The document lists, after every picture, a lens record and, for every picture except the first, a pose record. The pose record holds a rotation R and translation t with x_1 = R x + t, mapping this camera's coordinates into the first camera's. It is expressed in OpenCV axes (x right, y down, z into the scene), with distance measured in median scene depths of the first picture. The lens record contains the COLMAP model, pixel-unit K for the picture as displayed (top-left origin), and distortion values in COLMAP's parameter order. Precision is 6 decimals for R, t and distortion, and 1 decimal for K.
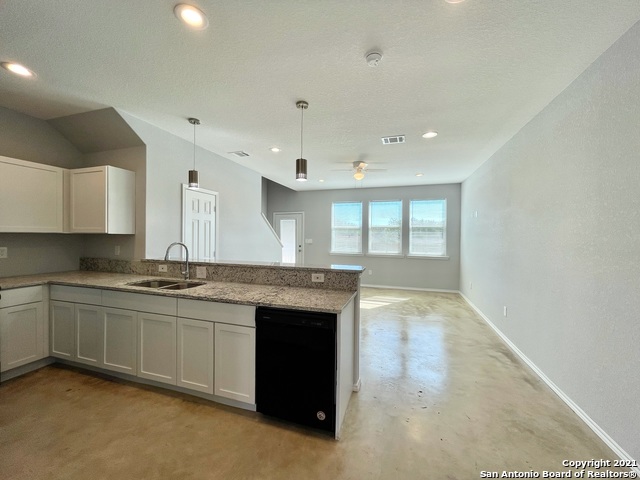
lens RADIAL K [[257.9, 0, 322.3], [0, 257.9, 237.5], [0, 0, 1]] dist [-0.003208, 0.000437]
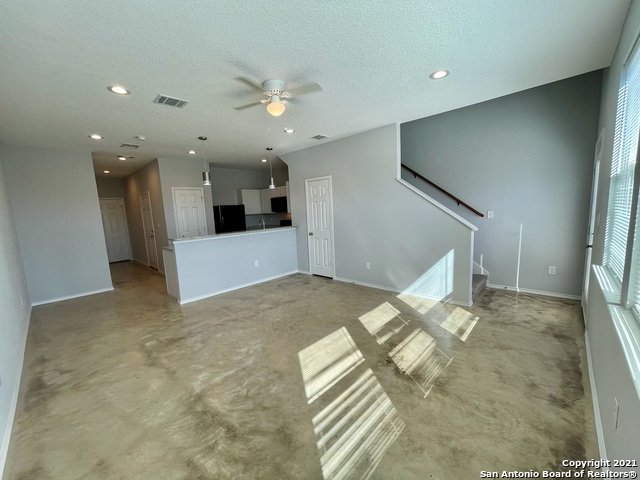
lens RADIAL K [[257.9, 0, 320.0], [0, 257.9, 241.7], [0, 0, 1]] dist [-0.003208, 0.000437]
pose [[-0.435296, 0.125692, -0.891470, 0.446819], [0.034760, 0.991814, 0.122867, -0.012847], [0.899616, 0.022496, -0.436102, 0.940591]]
